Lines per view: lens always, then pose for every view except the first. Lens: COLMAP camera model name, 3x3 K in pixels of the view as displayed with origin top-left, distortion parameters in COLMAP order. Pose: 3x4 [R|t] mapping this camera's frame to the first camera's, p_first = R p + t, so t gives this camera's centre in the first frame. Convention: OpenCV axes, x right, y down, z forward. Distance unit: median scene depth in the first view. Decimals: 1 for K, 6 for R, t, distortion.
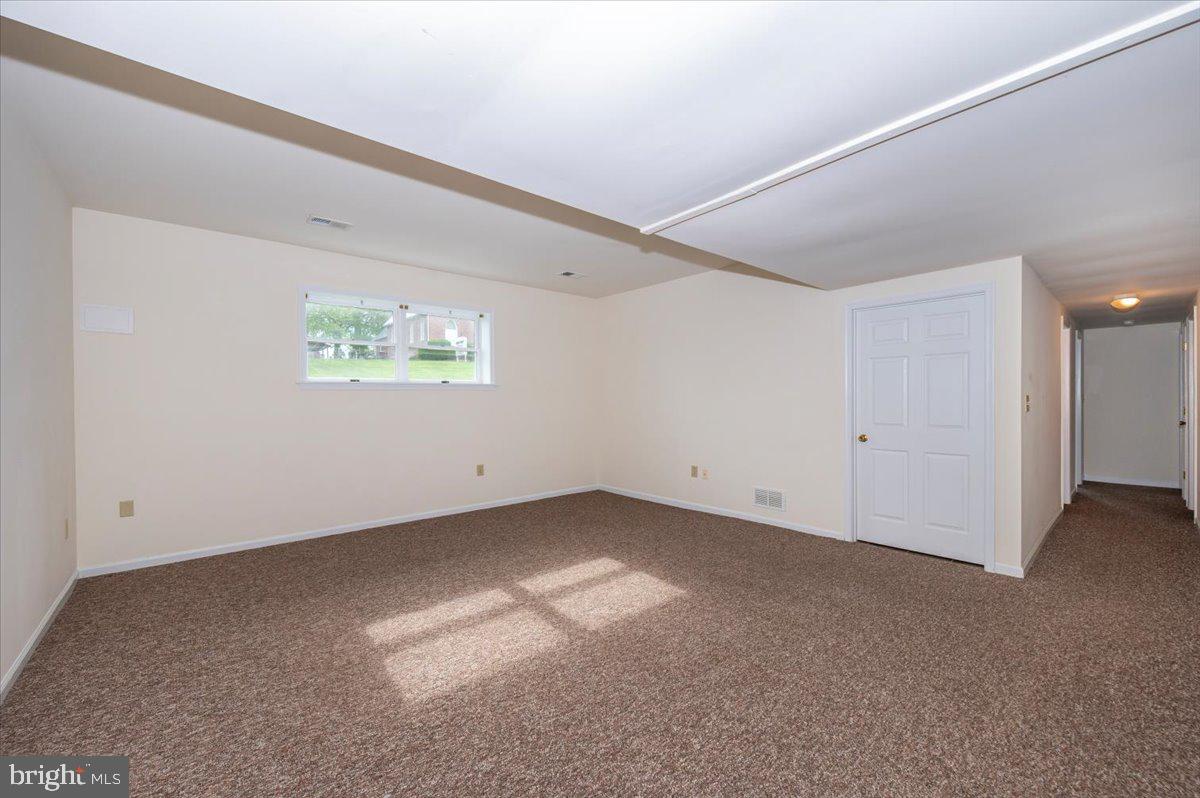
lens RADIAL K [[473.3, 0, 598.6], [0, 473.3, 401.7], [0, 0, 1]] dist [-0.000691, 0.000155]
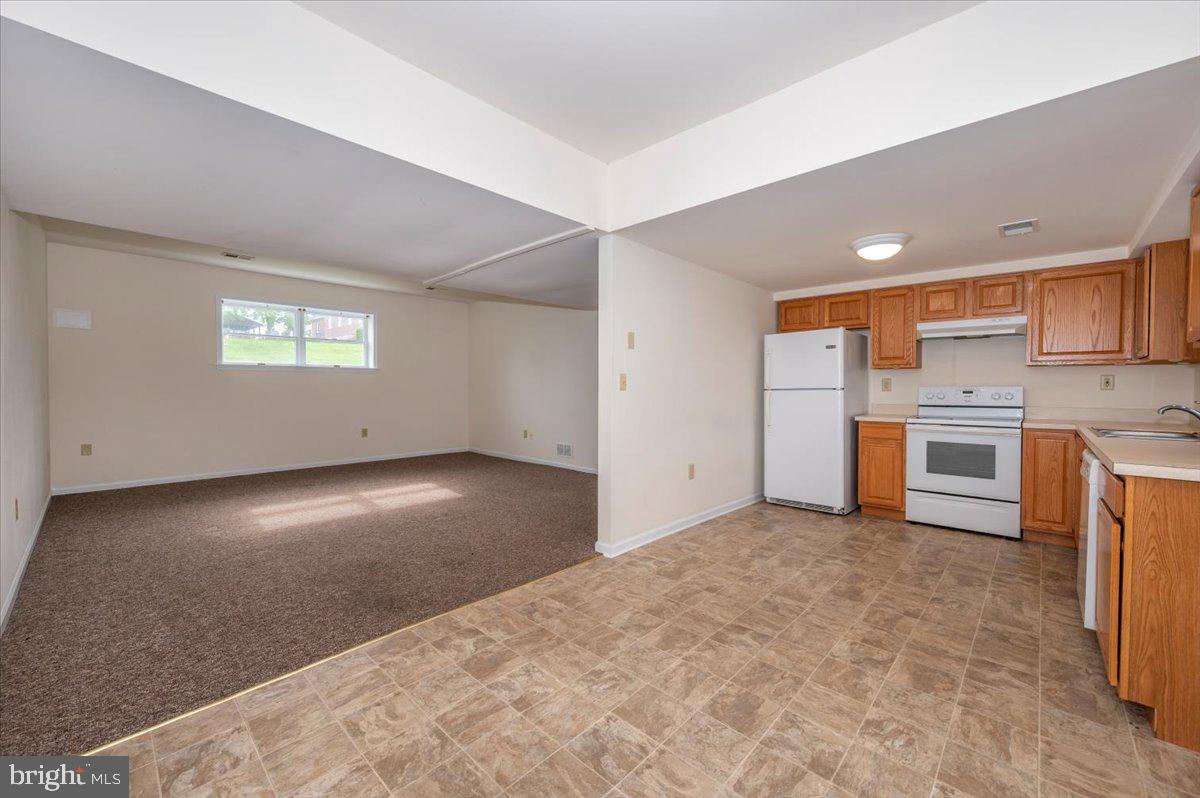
lens RADIAL K [[473.3, 0, 602.3], [0, 473.3, 397.3], [0, 0, 1]] dist [-0.000691, 0.000155]
pose [[0.994452, 0.011793, 0.104531, 0.454971], [-0.013809, 0.999732, 0.018579, 0.017676], [-0.104284, -0.019919, 0.994348, -0.649847]]
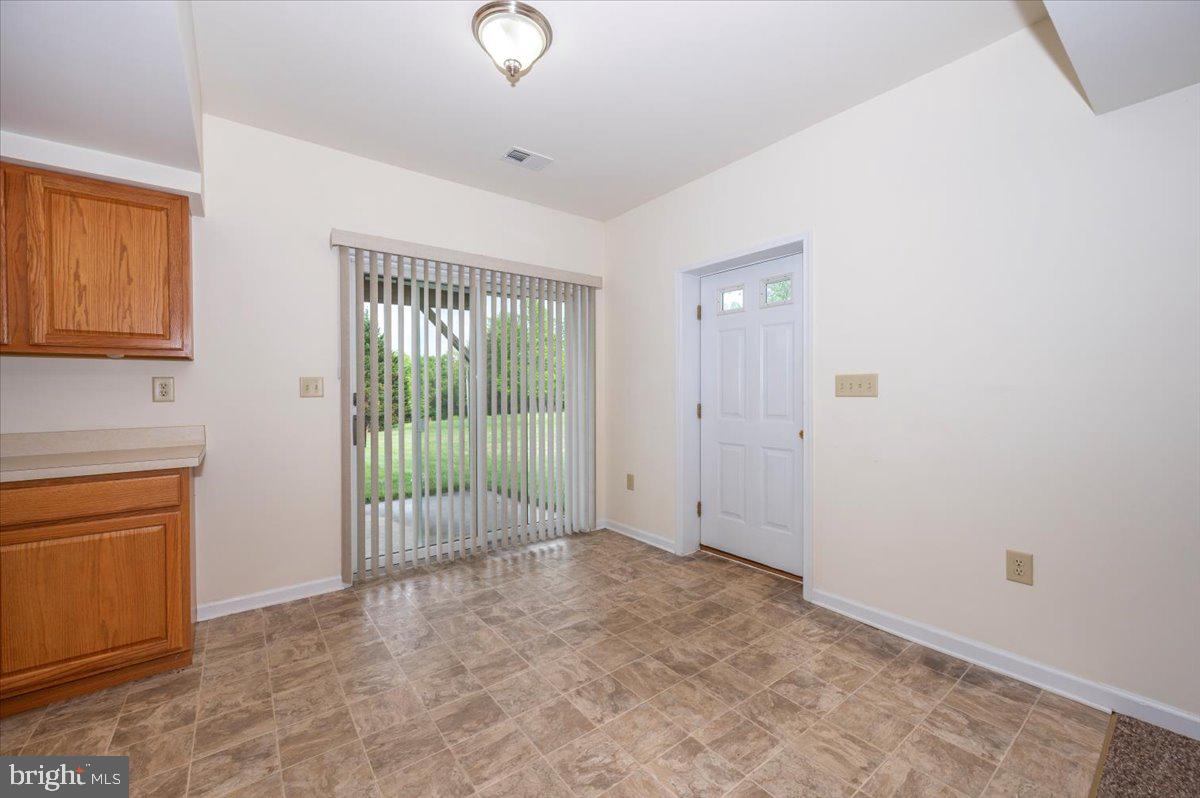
lens RADIAL K [[473.3, 0, 598.7], [0, 473.3, 396.1], [0, 0, 1]] dist [-0.000691, 0.000155]
pose [[-0.998047, 0.015570, 0.060489, 0.483988], [0.016292, 0.999802, 0.011453, 0.010588], [-0.060299, 0.012416, -0.998103, 0.346624]]
